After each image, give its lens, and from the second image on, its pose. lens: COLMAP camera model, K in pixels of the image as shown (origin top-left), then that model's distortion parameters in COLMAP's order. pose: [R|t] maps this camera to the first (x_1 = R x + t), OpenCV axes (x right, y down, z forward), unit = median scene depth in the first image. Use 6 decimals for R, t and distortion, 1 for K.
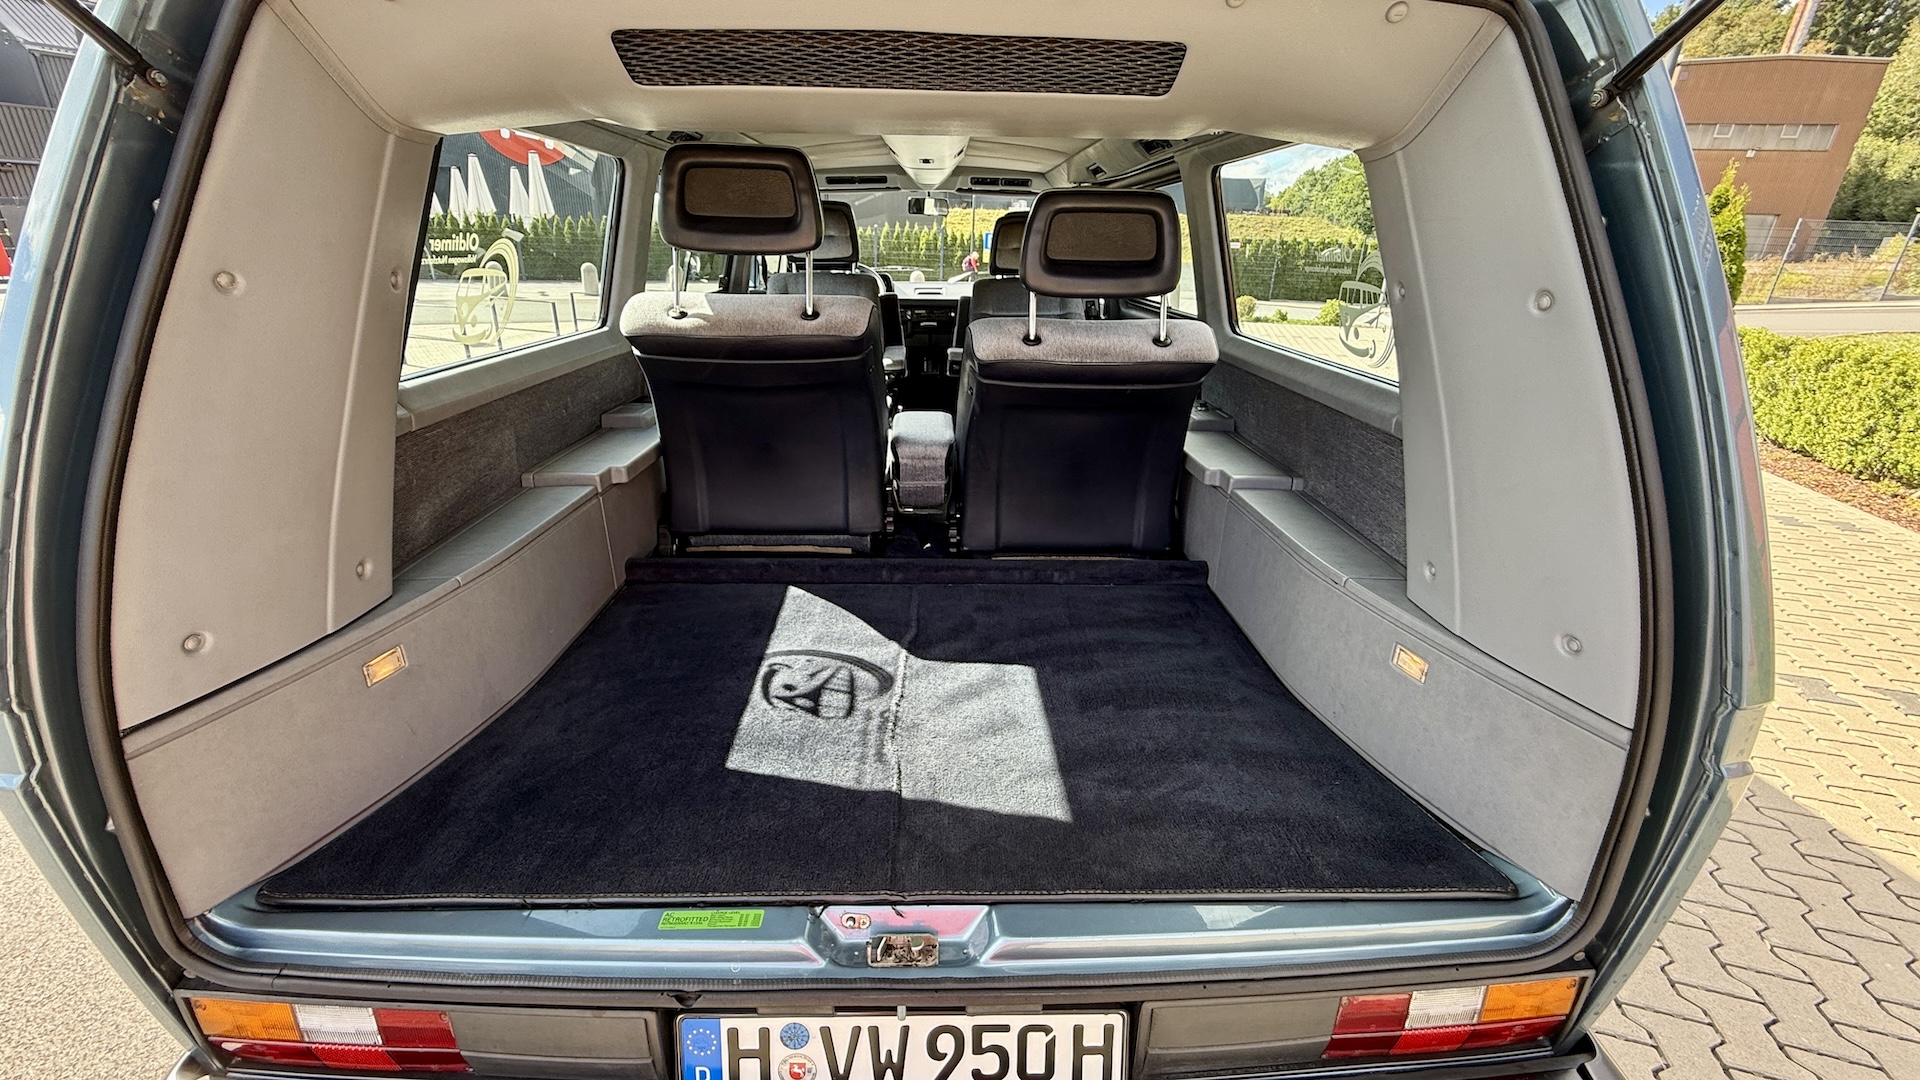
lens RADIAL K [[769.6, 0, 960.0], [0, 769.6, 540.0], [0, 0, 1]] dist [0.001542, 0.000218]
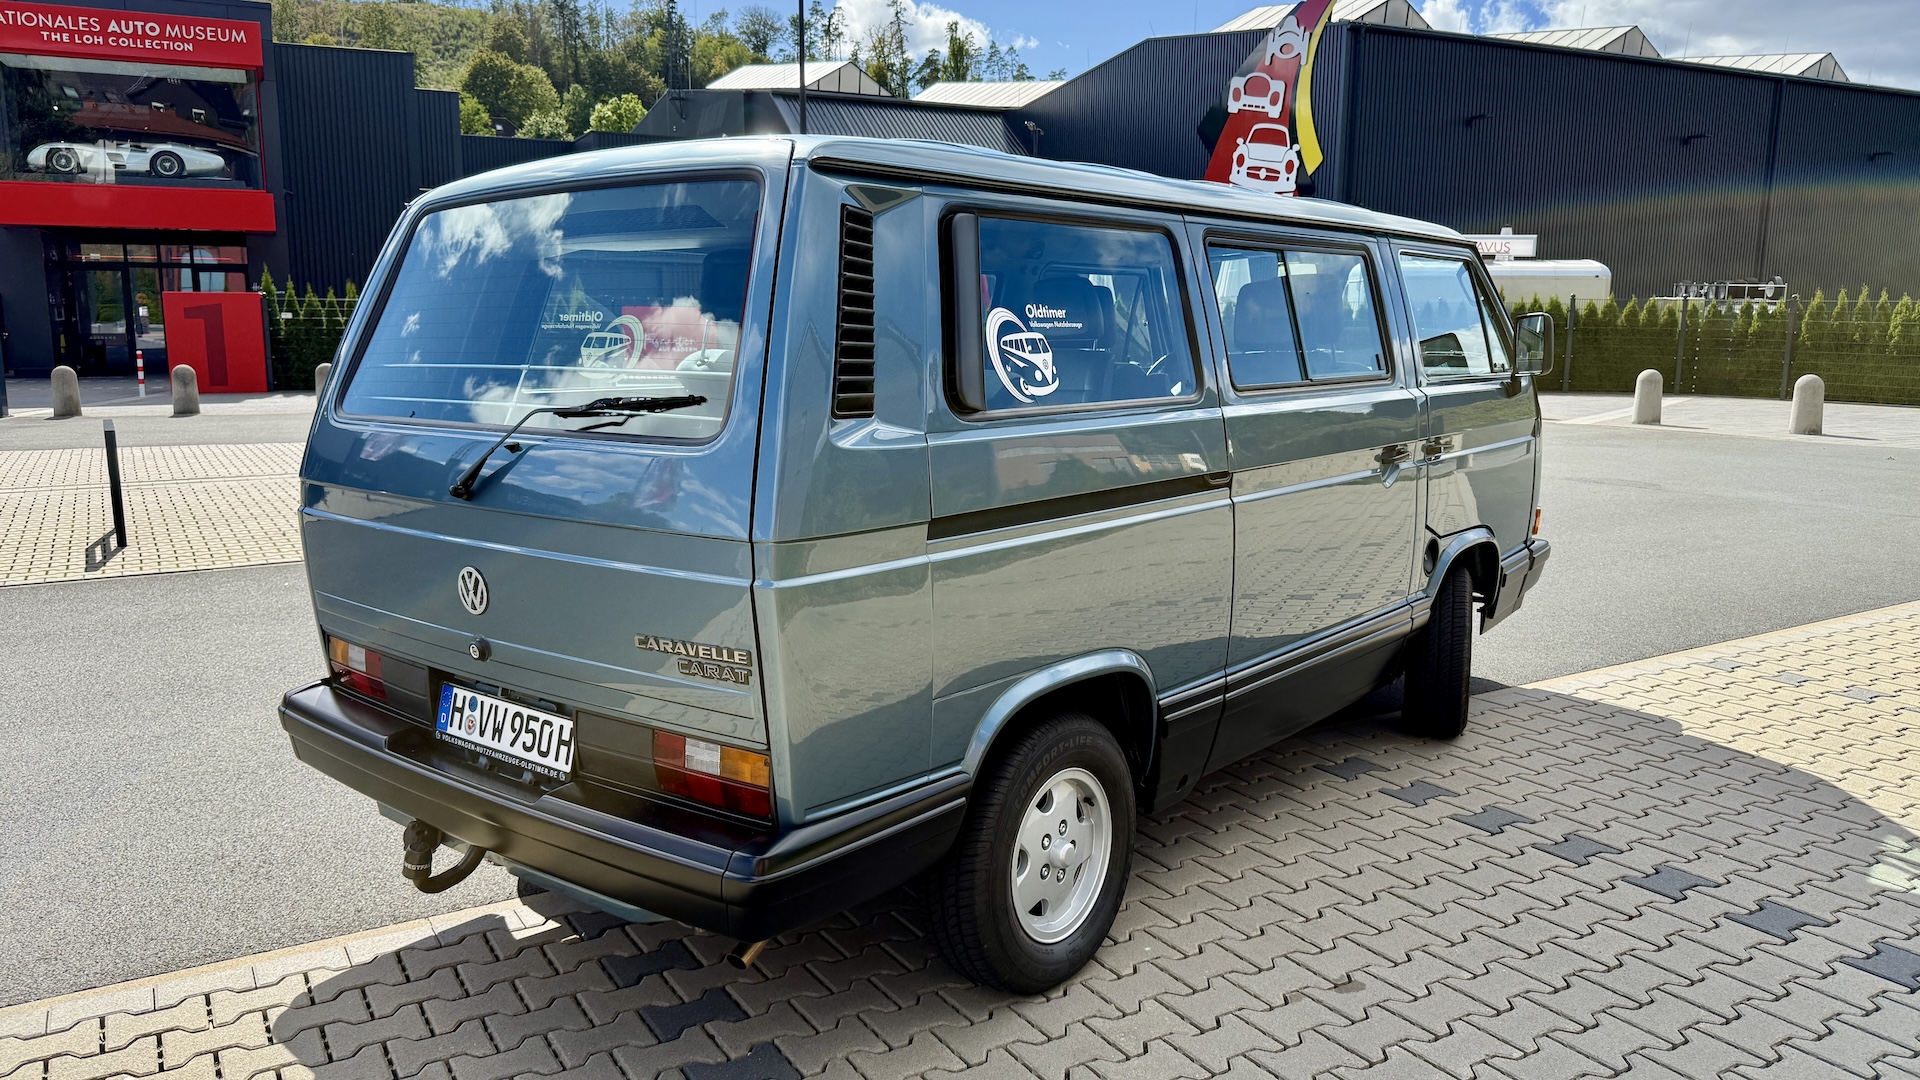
lens RADIAL K [[1372.6, 0, 960.0], [0, 1372.6, 540.0], [0, 0, 1]] dist [0.046768, -0.062176]
pose [[0.753858, 0.077029, -0.652506, 2.843440], [-0.219604, 0.965530, -0.139733, 0.462438], [0.619251, 0.248632, 0.744789, -0.875778]]
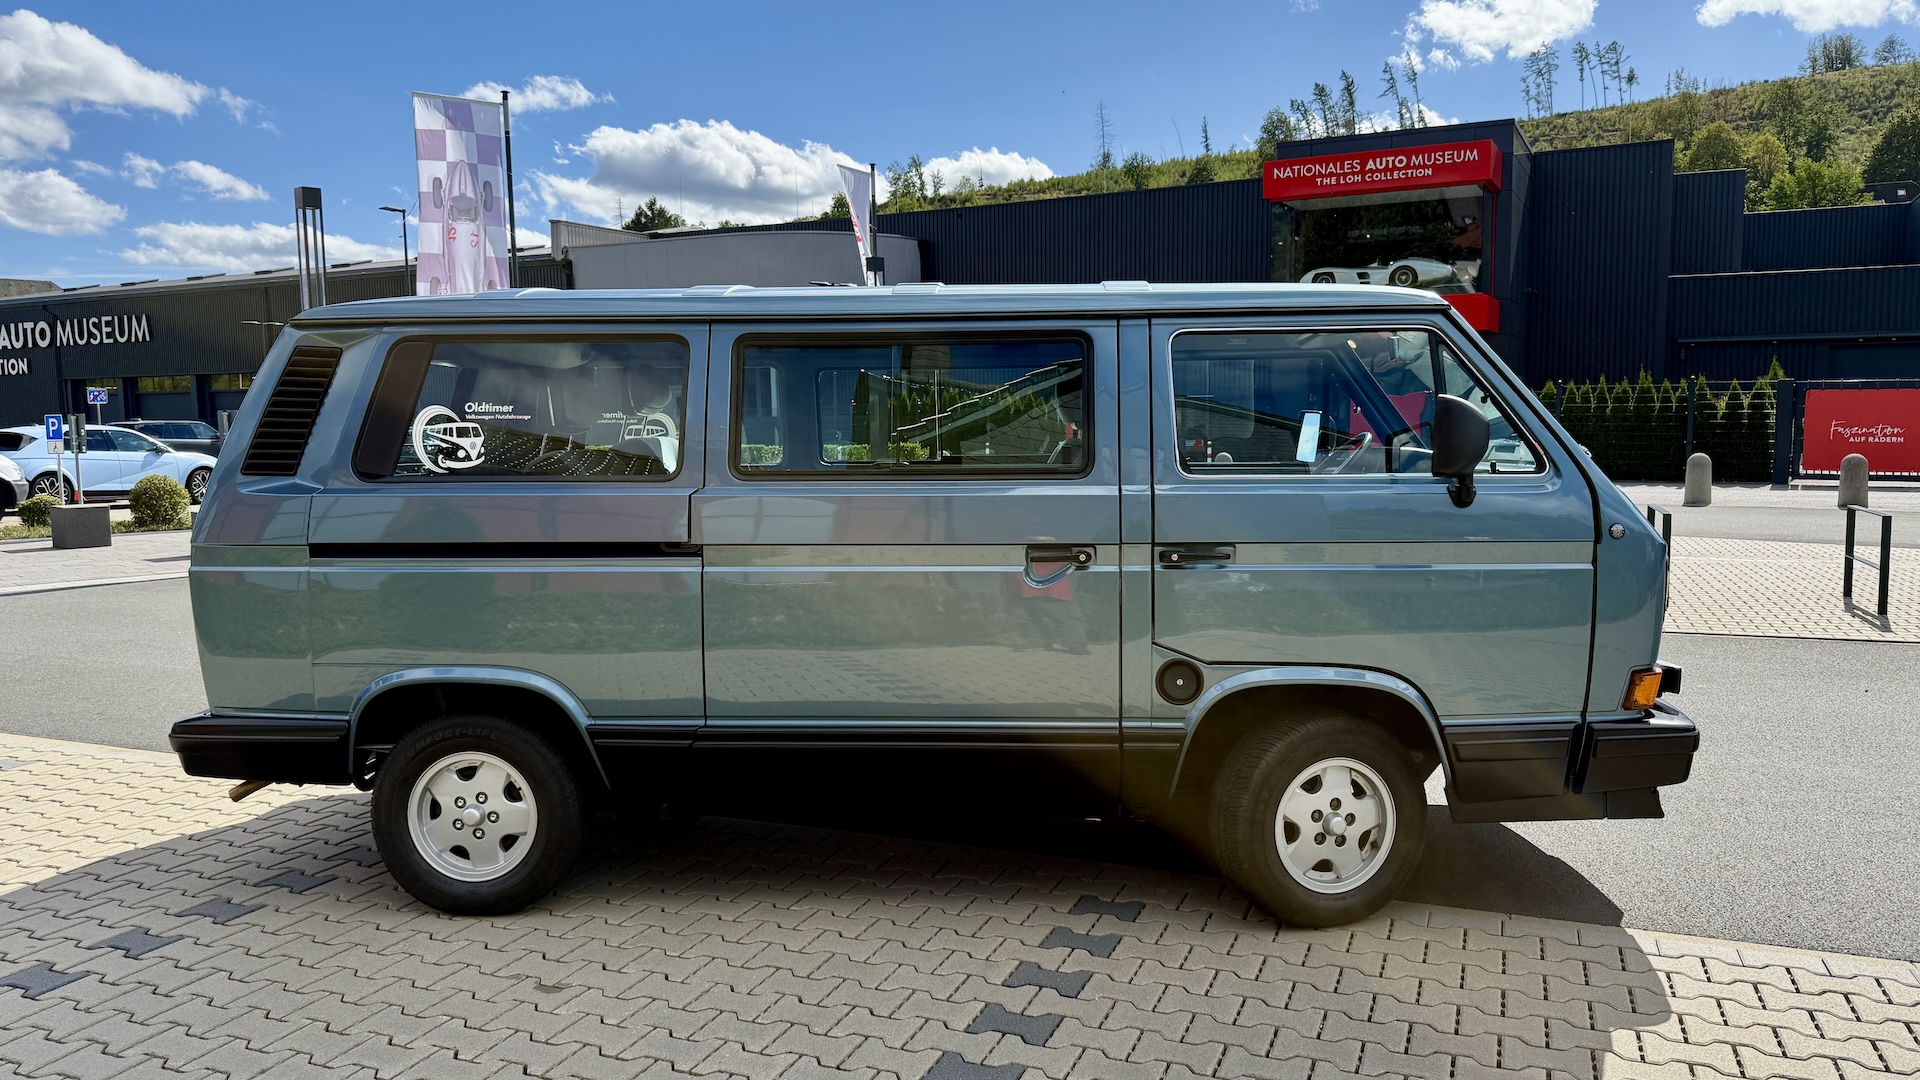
lens RADIAL K [[1372.6, 0, 960.0], [0, 1372.6, 540.0], [0, 0, 1]] dist [0.046768, -0.062176]
pose [[-0.091141, 0.062274, -0.993889, 5.160267], [-0.354070, 0.930802, 0.090790, -1.133094], [0.930767, 0.360181, -0.062785, 3.467674]]
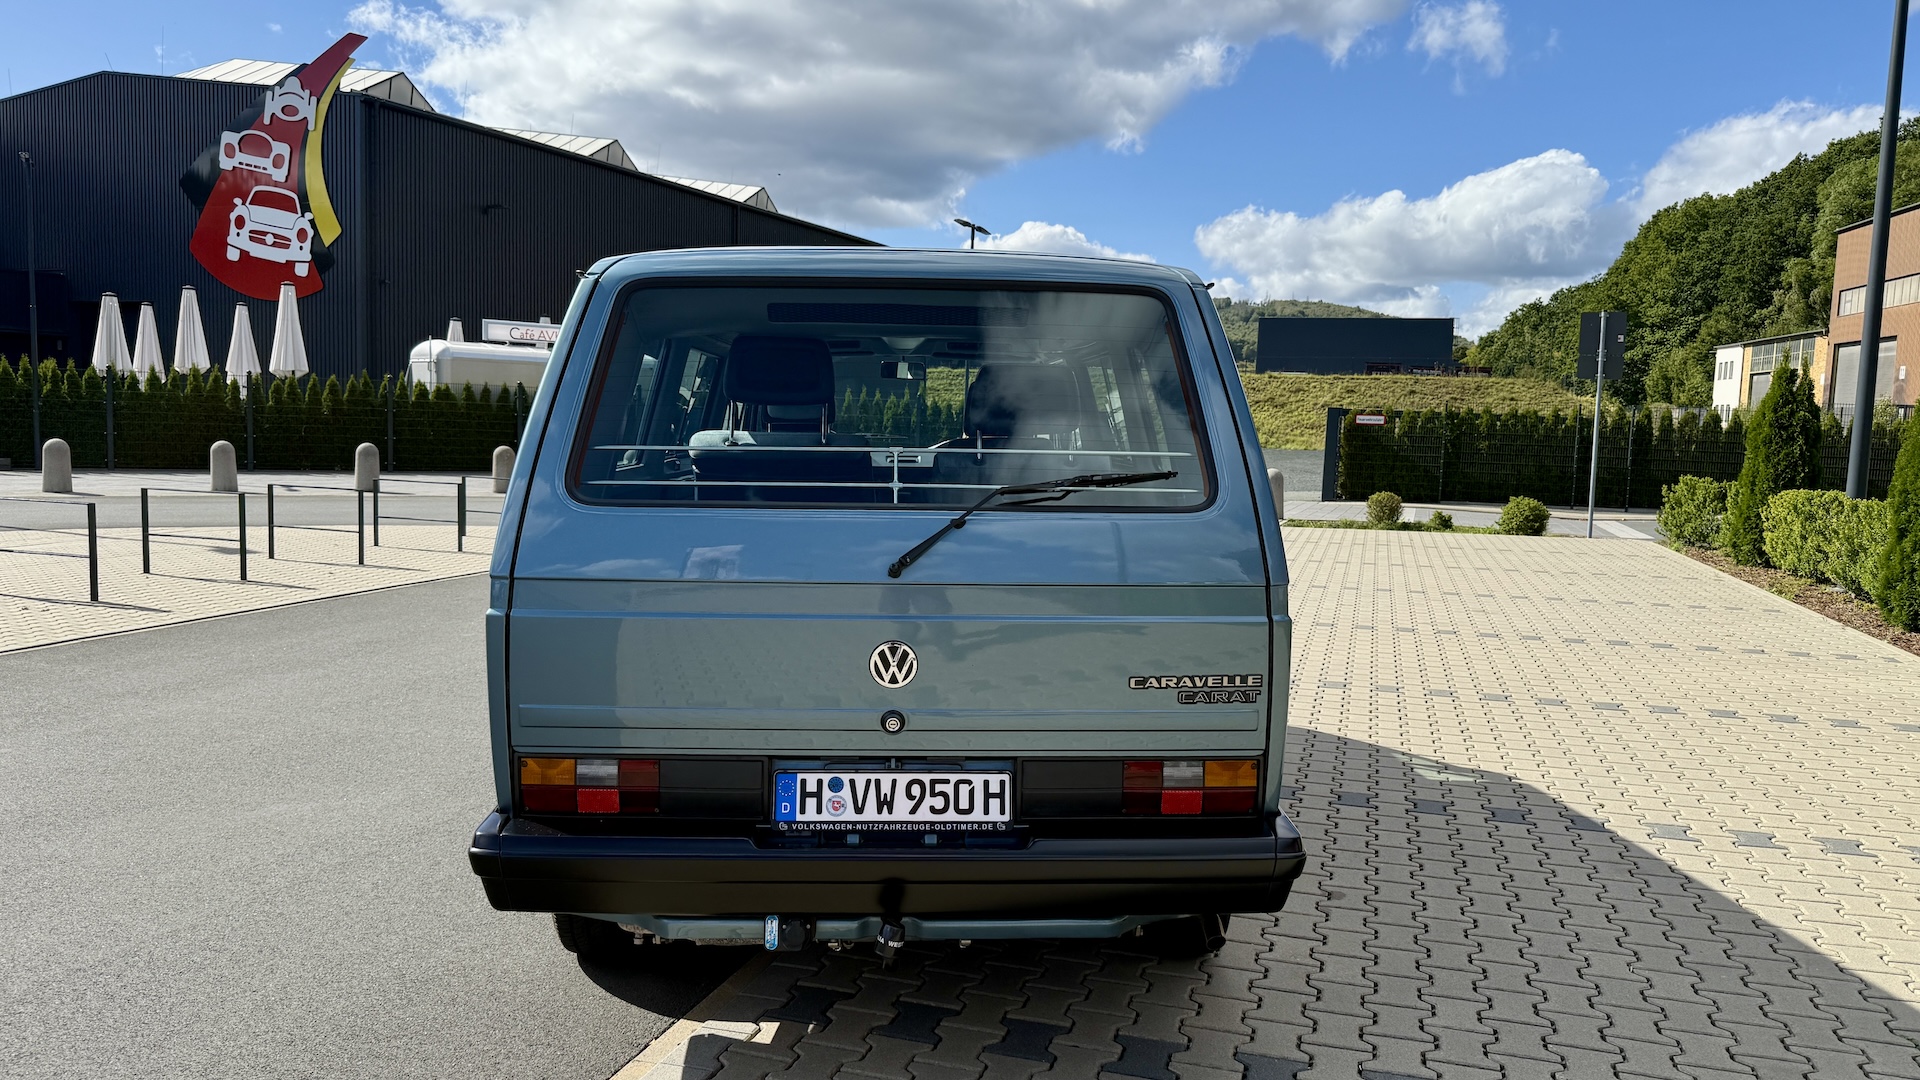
lens RADIAL K [[1401.5, 0, 960.0], [0, 1401.5, 540.0], [0, 0, 1]] dist [0.048988, -0.105566]
pose [[0.999966, -0.002799, 0.007748, 0.064679], [0.004853, 0.960154, -0.279431, 1.023392], [-0.006657, 0.279459, 0.960135, -2.453274]]
